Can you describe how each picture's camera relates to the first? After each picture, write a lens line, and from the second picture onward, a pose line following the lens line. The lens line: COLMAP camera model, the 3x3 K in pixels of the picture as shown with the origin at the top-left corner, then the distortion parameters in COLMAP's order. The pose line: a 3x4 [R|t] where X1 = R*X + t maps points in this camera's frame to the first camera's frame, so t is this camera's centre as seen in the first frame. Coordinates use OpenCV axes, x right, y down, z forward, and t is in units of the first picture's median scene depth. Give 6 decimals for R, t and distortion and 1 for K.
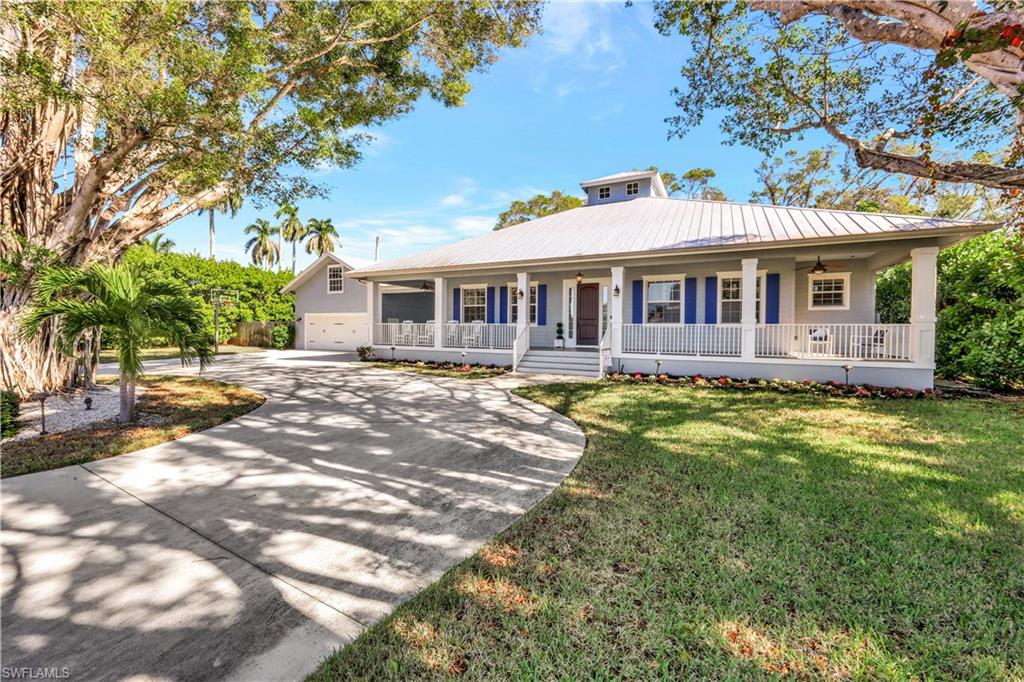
lens RADIAL K [[420.1, 0, 507.9], [0, 420.1, 331.2], [0, 0, 1]] dist [0.000746, -0.000071]
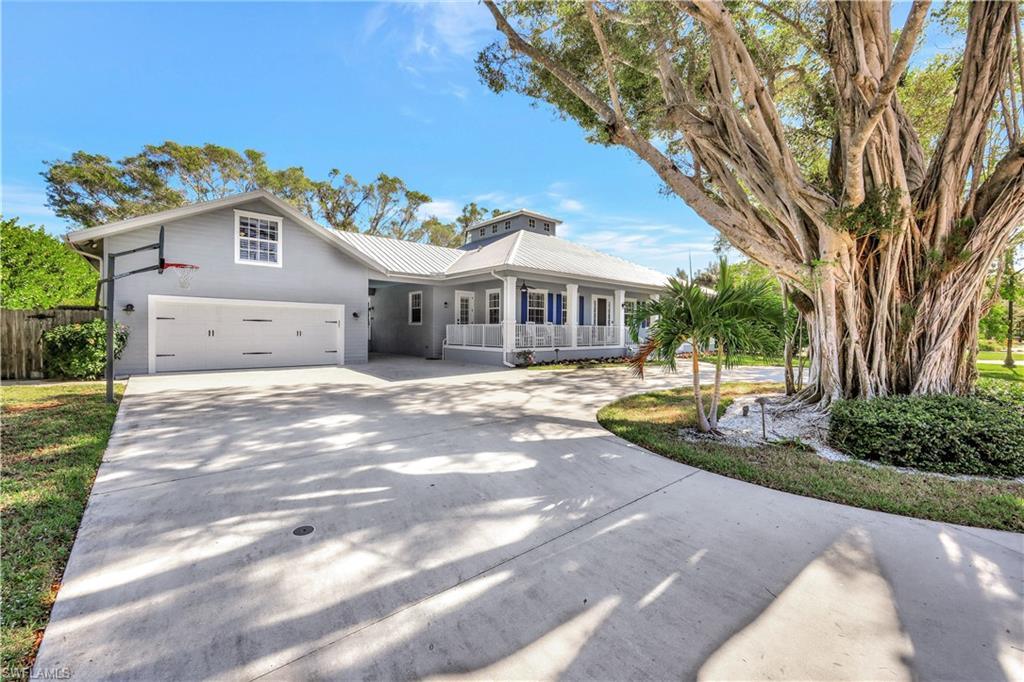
lens RADIAL K [[420.1, 0, 507.9], [0, 420.1, 331.2], [0, 0, 1]] dist [0.000746, -0.000071]
pose [[0.357667, -0.008699, 0.933809, -1.125677], [-0.001778, 0.999948, 0.009996, -0.012395], [-0.933847, -0.005235, 0.357634, 0.680175]]
